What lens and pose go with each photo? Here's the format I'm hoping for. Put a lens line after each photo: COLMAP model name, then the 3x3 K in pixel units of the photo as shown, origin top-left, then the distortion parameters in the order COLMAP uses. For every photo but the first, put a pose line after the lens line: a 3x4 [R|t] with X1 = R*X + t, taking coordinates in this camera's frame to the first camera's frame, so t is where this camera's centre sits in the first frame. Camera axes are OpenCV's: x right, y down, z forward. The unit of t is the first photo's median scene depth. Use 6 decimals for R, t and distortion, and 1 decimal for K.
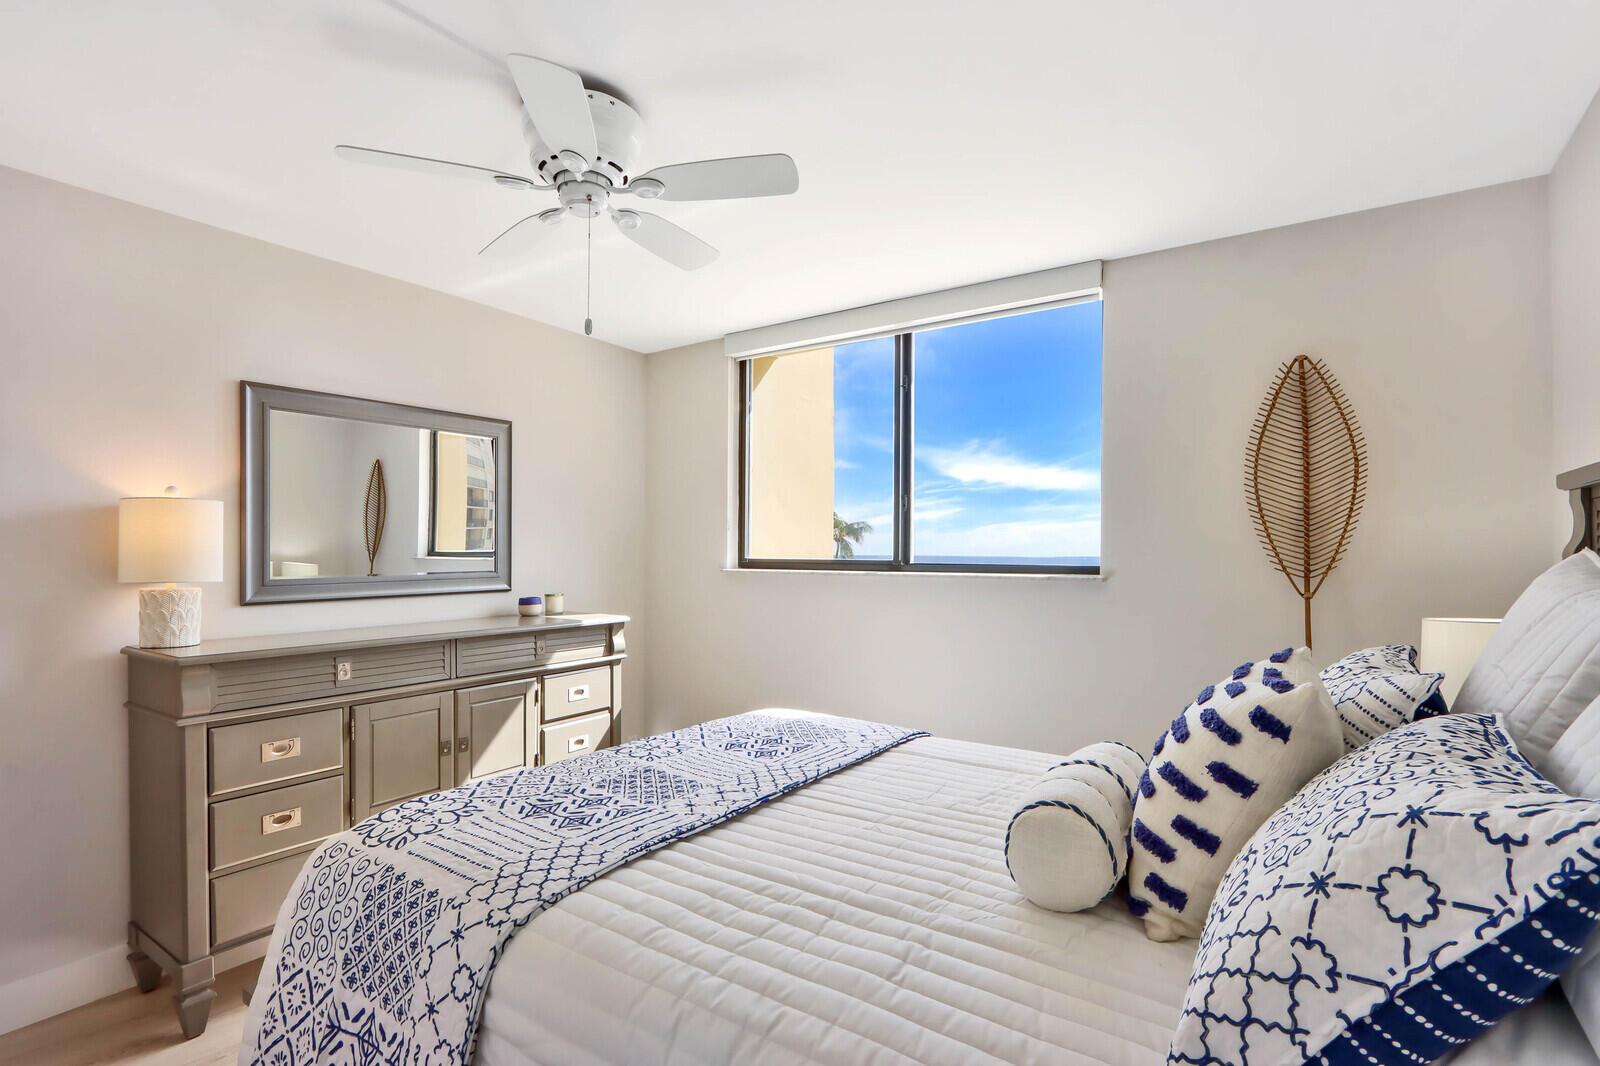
lens RADIAL K [[760.4, 0, 789.9], [0, 760.4, 546.5], [0, 0, 1]] dist [-0.012769, 0.000014]
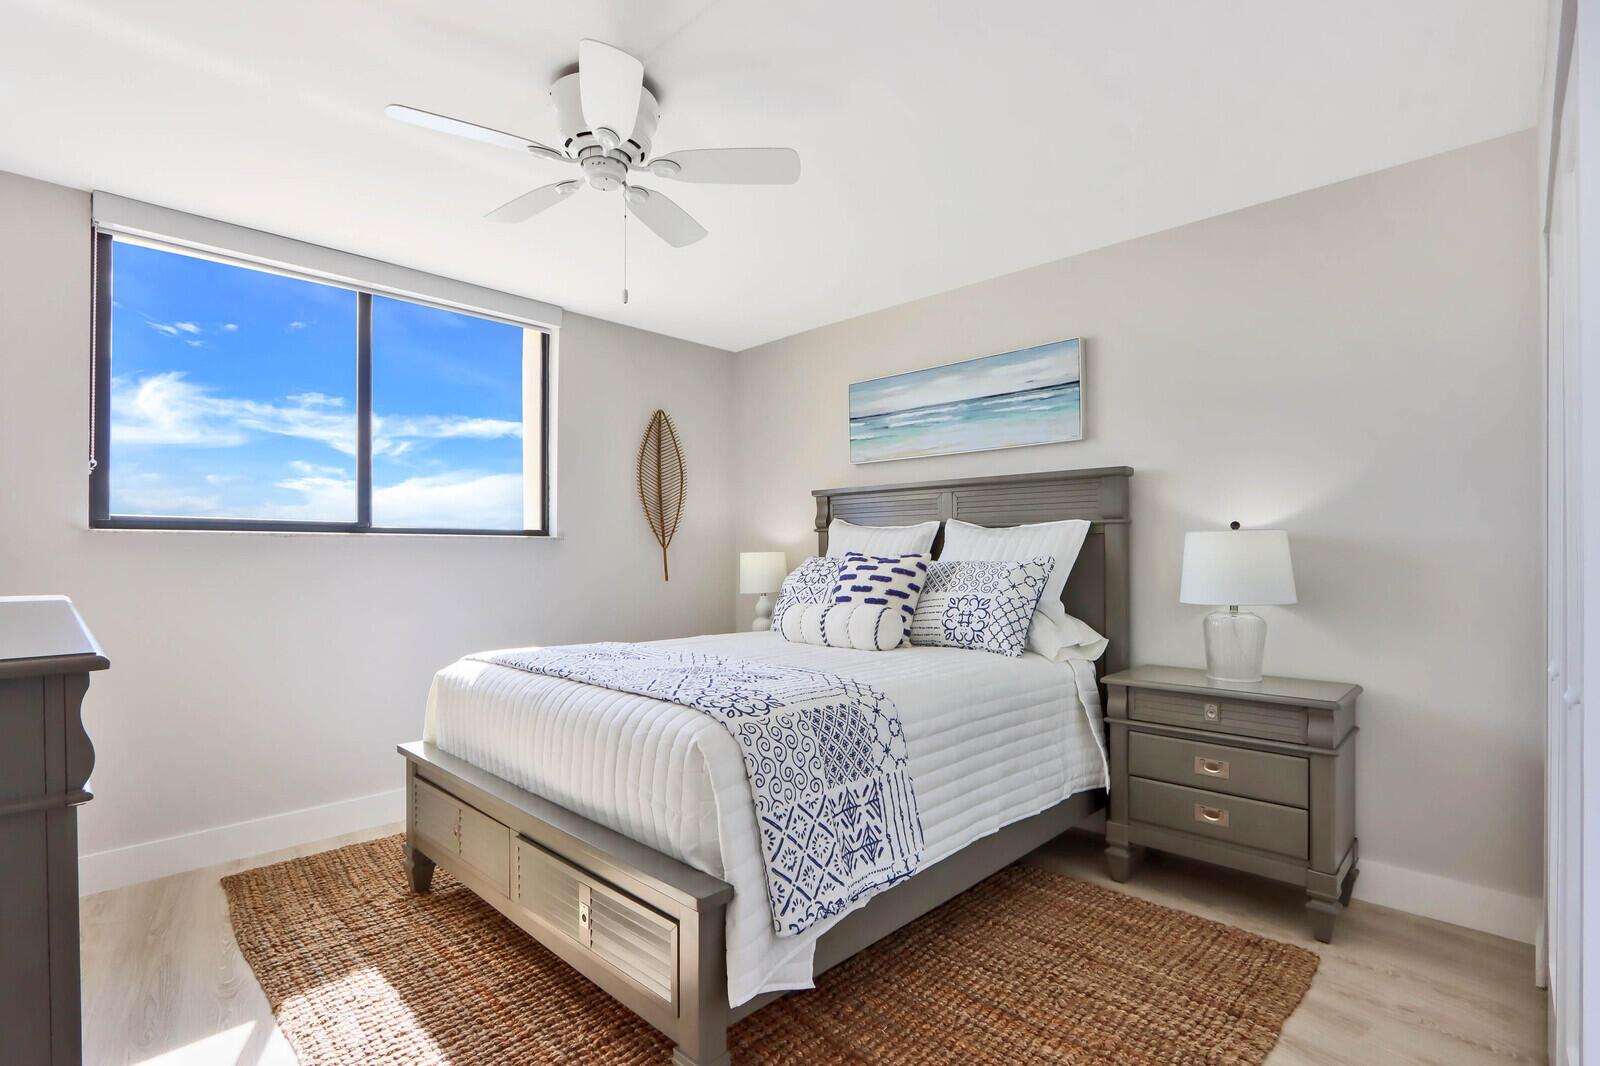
lens RADIAL K [[760.4, 0, 789.9], [0, 760.4, 546.5], [0, 0, 1]] dist [-0.012769, 0.000014]
pose [[0.167534, 0.003089, 0.985861, -1.052139], [-0.002595, 0.999993, -0.002692, 0.069913], [-0.985863, -0.002107, 0.167541, 0.437234]]
